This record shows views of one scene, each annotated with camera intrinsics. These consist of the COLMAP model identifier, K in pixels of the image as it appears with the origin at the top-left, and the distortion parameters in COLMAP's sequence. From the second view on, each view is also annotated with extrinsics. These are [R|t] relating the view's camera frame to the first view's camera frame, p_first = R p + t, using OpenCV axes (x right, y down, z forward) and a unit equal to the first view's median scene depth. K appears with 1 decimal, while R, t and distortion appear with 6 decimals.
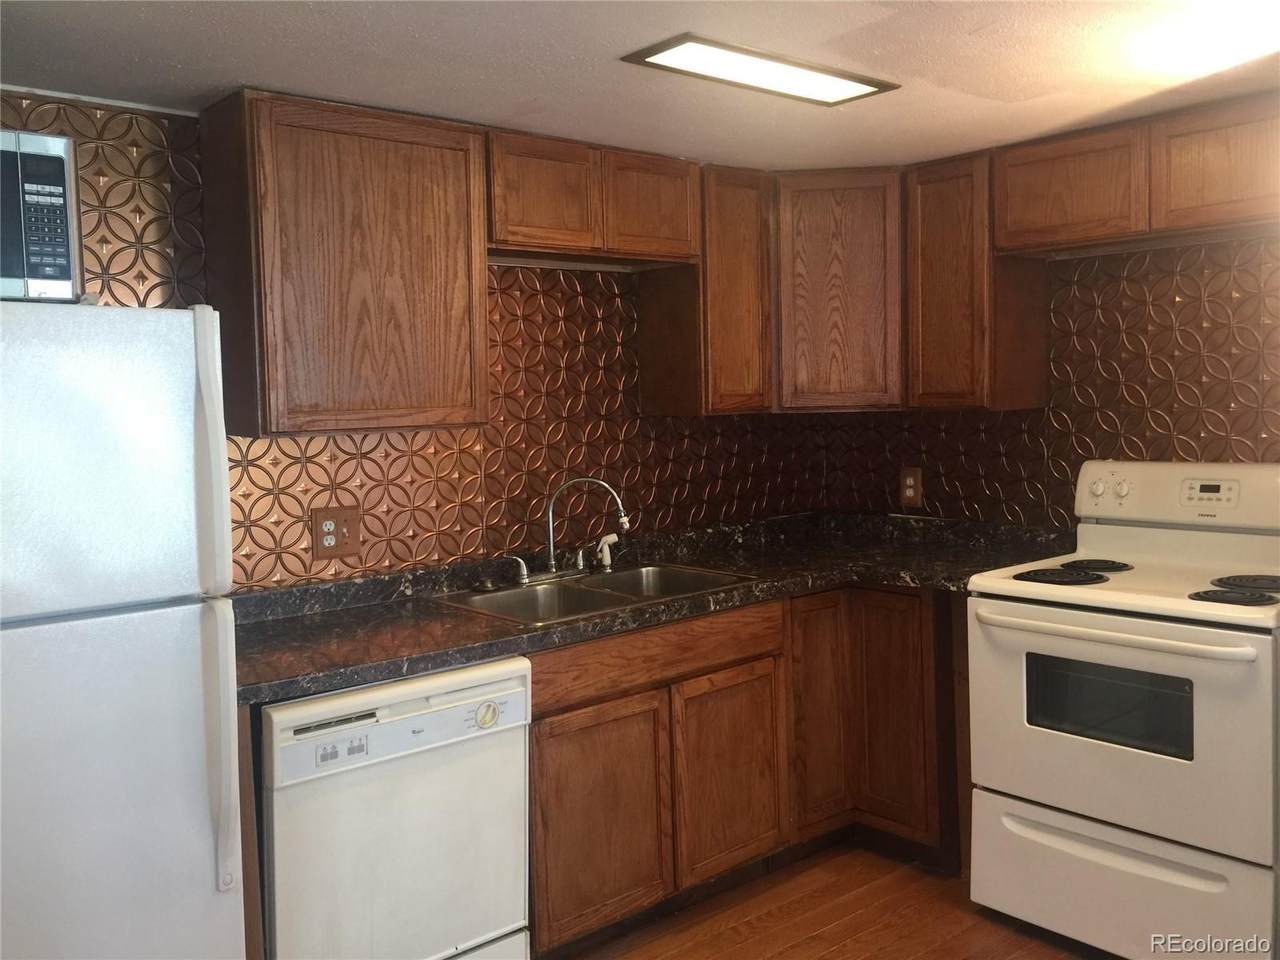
lens RADIAL K [[1099.9, 0, 643.9], [0, 1099.9, 476.0], [0, 0, 1]] dist [0.053851, -0.048787]
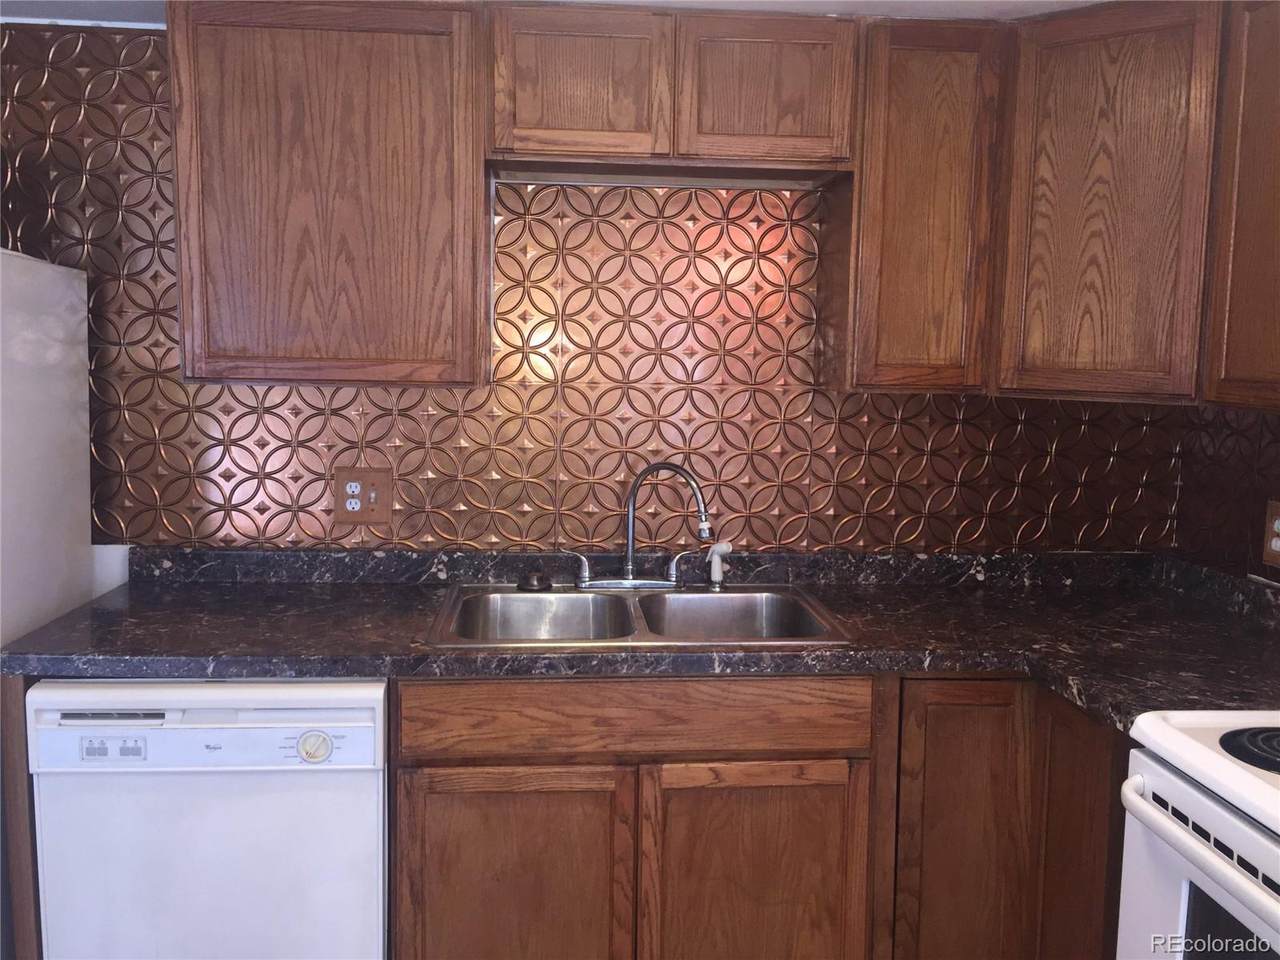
lens RADIAL K [[1099.9, 0, 637.9], [0, 1099.9, 474.6], [0, 0, 1]] dist [0.053851, -0.048787]
pose [[0.804828, 0.108011, -0.583597, 0.418594], [-0.085452, 0.994144, 0.066148, -0.044271], [0.587324, -0.003368, 0.809345, 0.416659]]
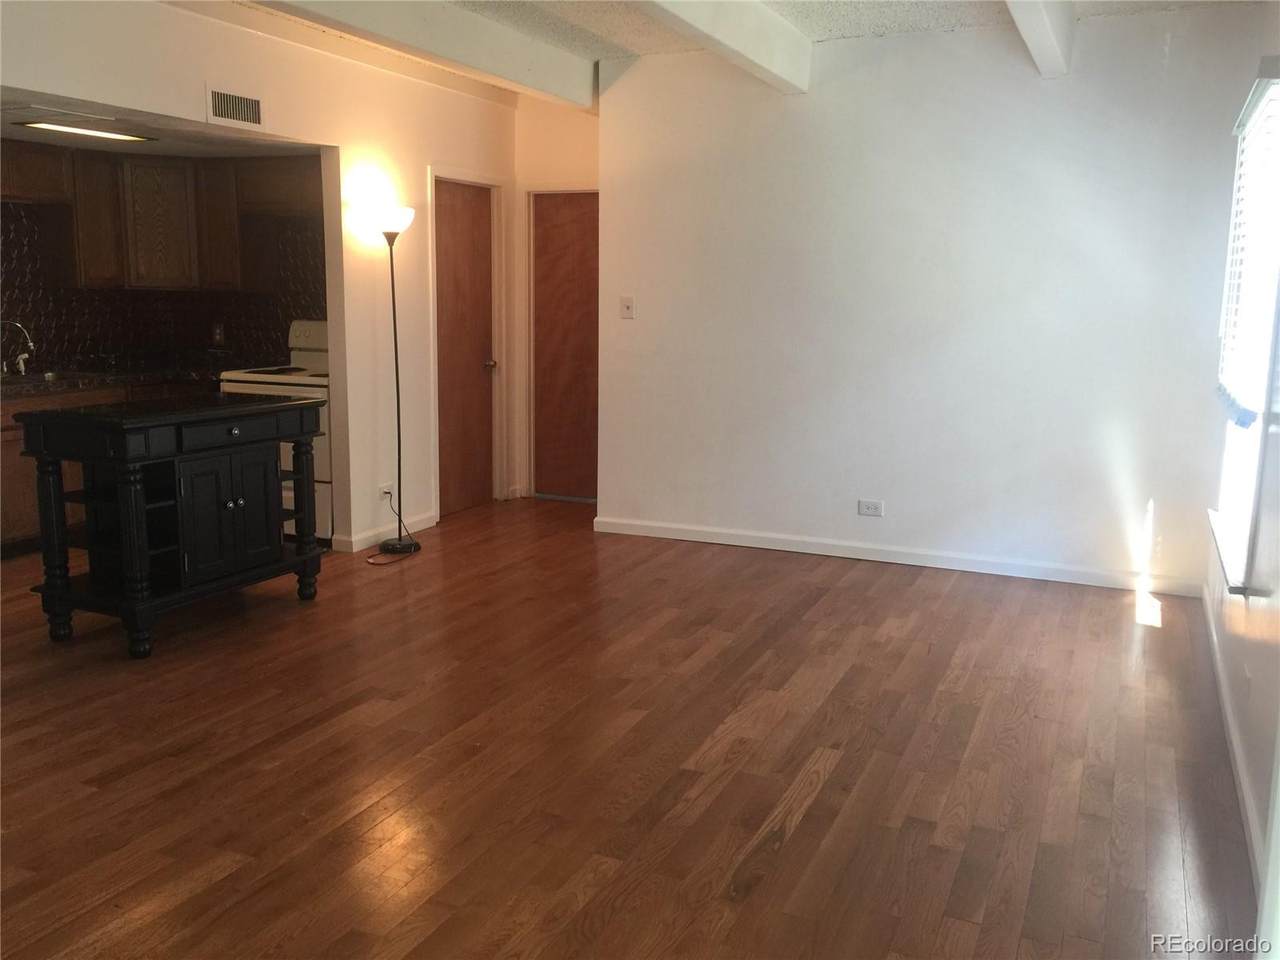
lens RADIAL K [[1099.9, 0, 632.7], [0, 1099.9, 470.9], [0, 0, 1]] dist [0.053851, -0.048787]
pose [[0.908969, -0.031015, 0.415709, 0.130749], [-0.009423, 0.995445, 0.094873, 0.072503], [-0.416758, -0.090154, 0.904536, -1.257508]]
